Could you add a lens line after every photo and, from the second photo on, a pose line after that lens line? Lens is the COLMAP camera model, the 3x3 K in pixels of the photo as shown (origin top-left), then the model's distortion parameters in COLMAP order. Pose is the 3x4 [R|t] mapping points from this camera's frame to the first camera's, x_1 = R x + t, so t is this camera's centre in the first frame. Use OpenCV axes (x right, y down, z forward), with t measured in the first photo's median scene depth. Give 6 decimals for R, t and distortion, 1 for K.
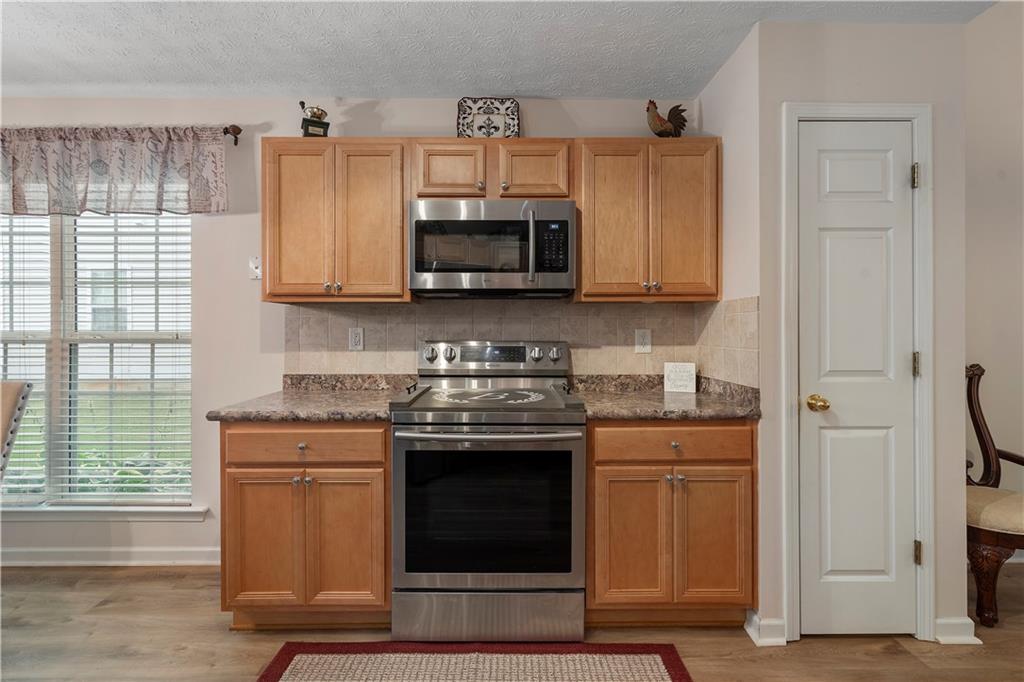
lens RADIAL K [[479.8, 0, 507.6], [0, 479.8, 334.6], [0, 0, 1]] dist [-0.000064, 0.000359]
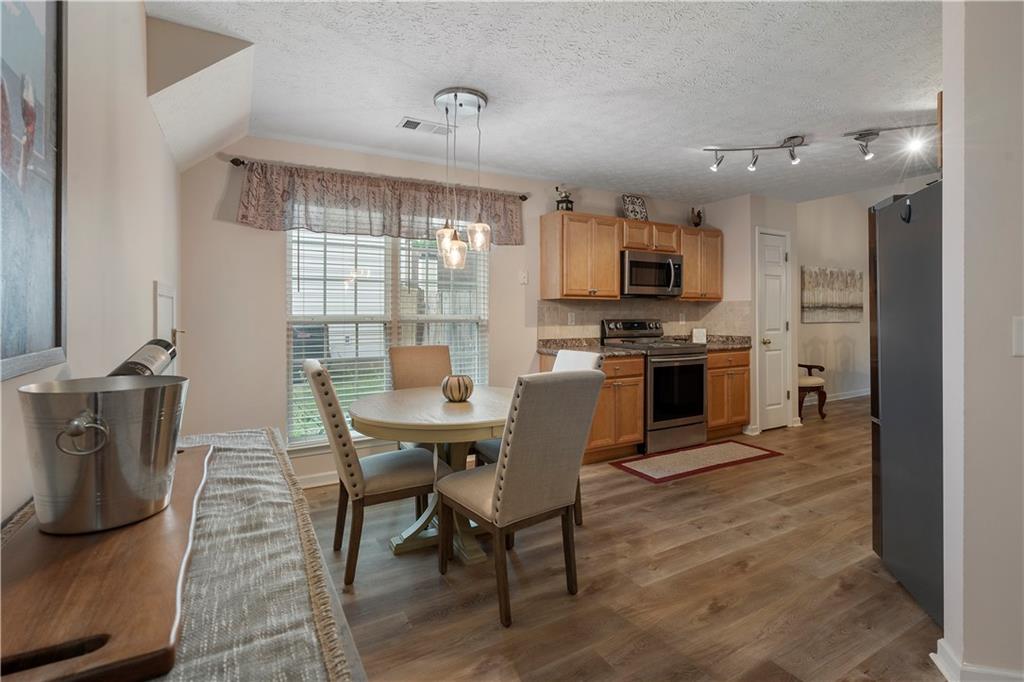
lens RADIAL K [[481.3, 0, 510.4], [0, 481.3, 320.9], [0, 0, 1]] dist [-0.000375, 0.001405]
pose [[0.876023, -0.008768, 0.482190, -1.527909], [0.006663, 0.999959, 0.006077, 0.004999], [-0.482223, -0.002111, 0.876046, -0.524215]]
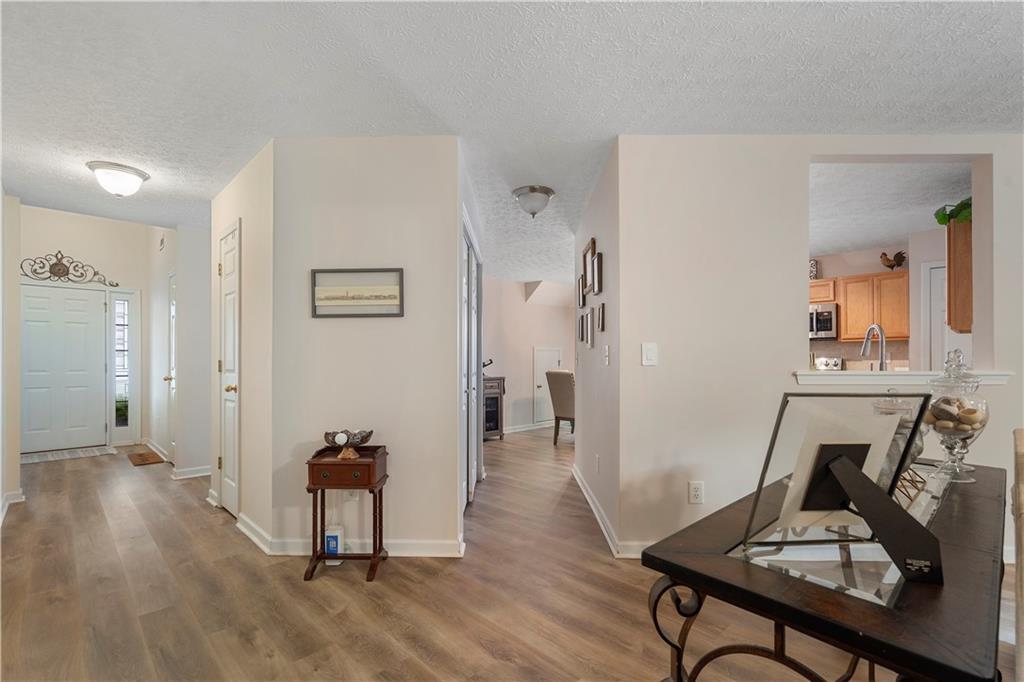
lens RADIAL K [[472.9, 0, 512.0], [0, 472.9, 341.0], [0, 0, 1]] dist [-0.001176, -0.000311]
pose [[0.696107, -0.027940, -0.717394, 0.713184], [-0.006045, 0.998979, -0.044773, 0.049243], [0.717912, 0.035503, 0.695228, -1.931448]]
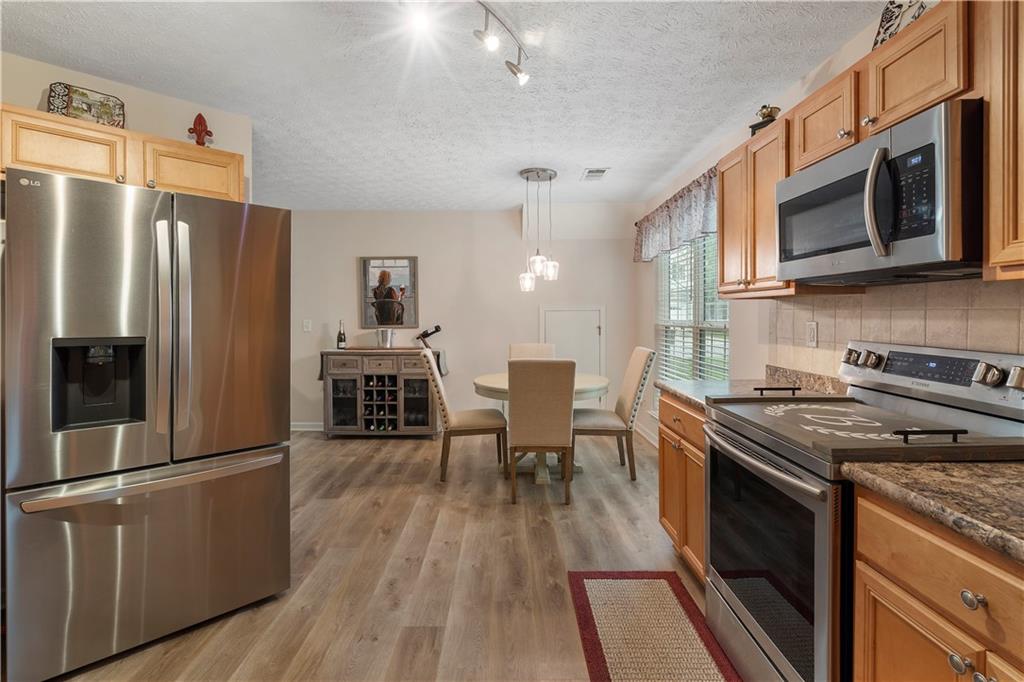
lens RADIAL K [[481.3, 0, 510.4], [0, 481.3, 320.9], [0, 0, 1]] dist [-0.000375, 0.001405]
pose [[-0.000979, 0.015278, -0.999883, 0.659928], [-0.007231, 0.999857, 0.015285, -0.028797], [0.999973, 0.007245, -0.000868, 0.468059]]
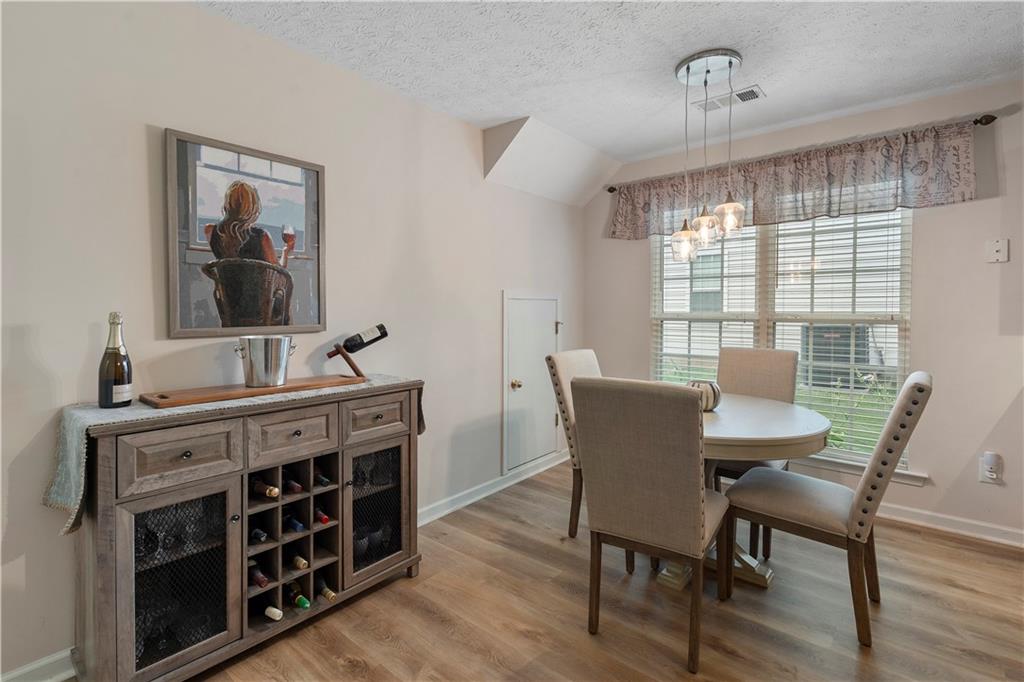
lens RADIAL K [[481.3, 0, 510.4], [0, 481.3, 320.9], [0, 0, 1]] dist [-0.000375, 0.001405]
pose [[0.762747, 0.015476, -0.646512, -0.715330], [-0.008563, 0.999868, 0.013832, 0.004041], [0.646641, -0.005015, 0.762778, -0.494881]]
